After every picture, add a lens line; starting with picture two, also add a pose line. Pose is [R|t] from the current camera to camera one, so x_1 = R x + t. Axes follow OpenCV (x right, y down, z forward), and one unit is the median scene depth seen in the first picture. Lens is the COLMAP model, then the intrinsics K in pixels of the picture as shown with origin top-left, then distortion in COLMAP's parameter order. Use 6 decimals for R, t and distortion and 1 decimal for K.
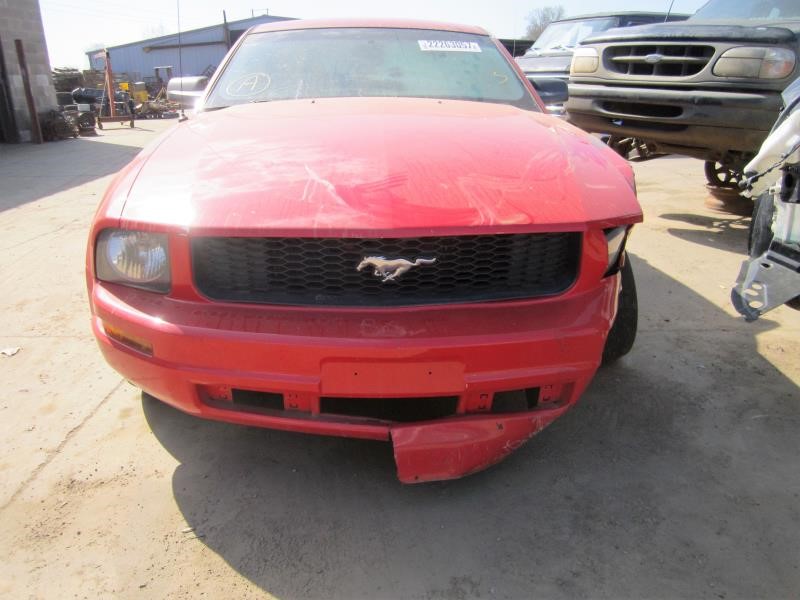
lens RADIAL K [[662.0, 0, 400.0], [0, 662.0, 300.0], [0, 0, 1]] dist [-0.045252, 0.019540]
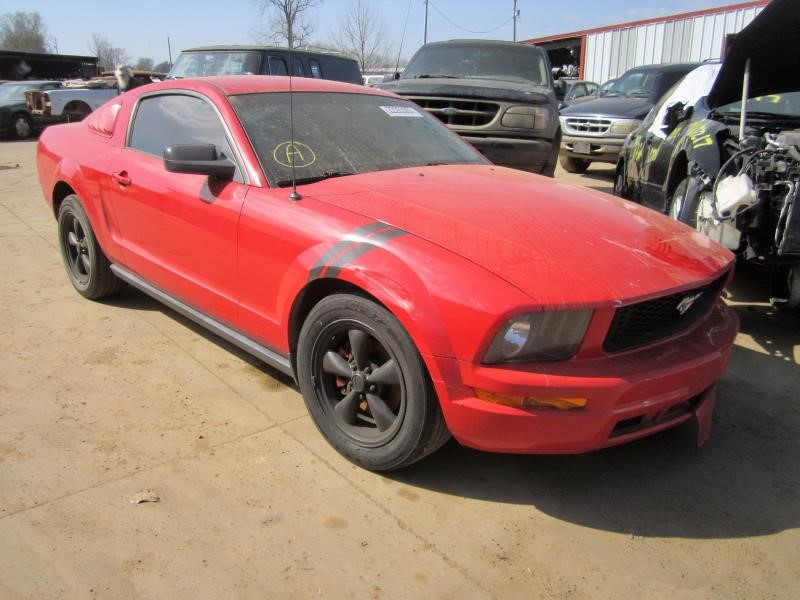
lens RADIAL K [[662.0, 0, 400.0], [0, 662.0, 300.0], [0, 0, 1]] dist [-0.045252, 0.019540]
pose [[0.763148, -0.174592, 0.622191, -1.024974], [0.185637, 0.981459, 0.047713, -0.177158], [-0.618986, 0.079090, 0.781410, 0.194393]]
